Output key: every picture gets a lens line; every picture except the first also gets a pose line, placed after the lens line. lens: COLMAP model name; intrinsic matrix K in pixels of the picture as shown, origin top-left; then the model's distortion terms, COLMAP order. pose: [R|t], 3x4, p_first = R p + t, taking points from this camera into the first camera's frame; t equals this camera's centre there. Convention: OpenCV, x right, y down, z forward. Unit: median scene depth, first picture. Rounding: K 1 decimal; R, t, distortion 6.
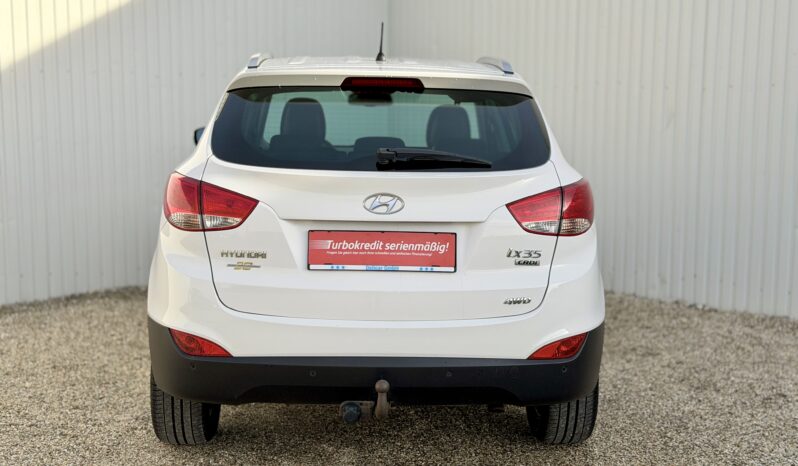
lens RADIAL K [[1116.9, 0, 399.0], [0, 1116.9, 233.0], [0, 0, 1]] dist [0.082922, 0.026856]
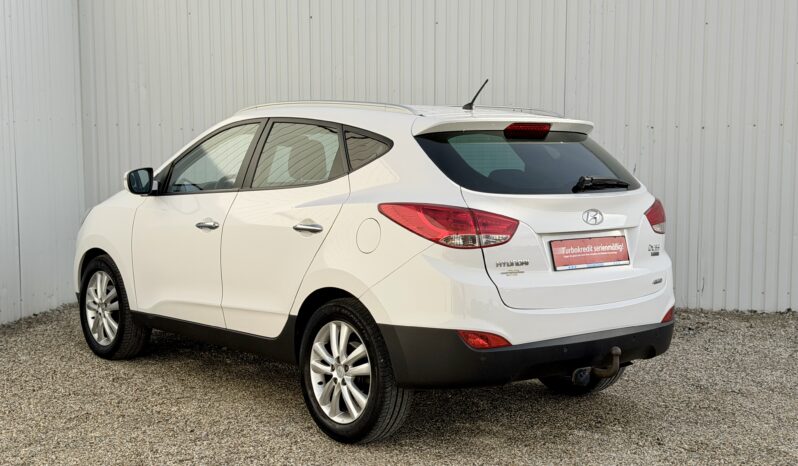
lens RADIAL K [[1116.9, 0, 399.0], [0, 1116.9, 233.0], [0, 0, 1]] dist [0.082922, 0.026856]
pose [[0.807770, -0.065858, 0.585807, -0.980541], [0.084196, 0.996441, -0.004076, -0.021063], [-0.583454, 0.052615, 0.810440, 0.045638]]
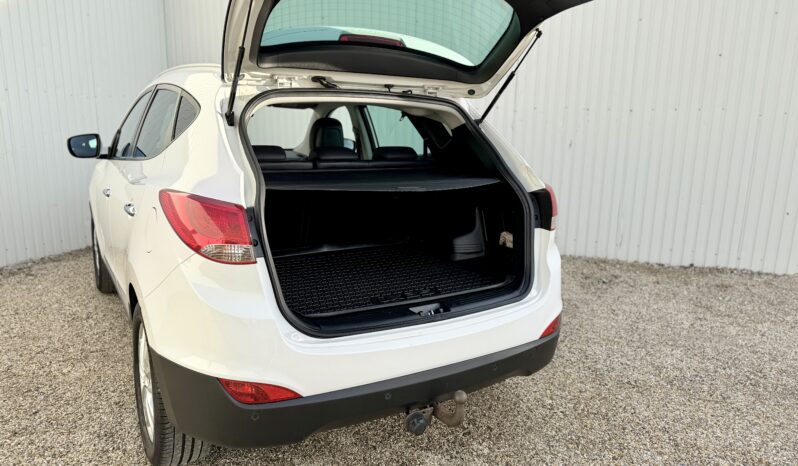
lens RADIAL K [[581.2, 0, 399.0], [0, 581.2, 233.0], [0, 0, 1]] dist [0.009589, 0.000112]
pose [[0.877571, -0.091130, 0.470707, -0.289940], [0.050686, 0.993902, 0.097925, -0.064529], [-0.476761, -0.062077, 0.876838, 0.554021]]
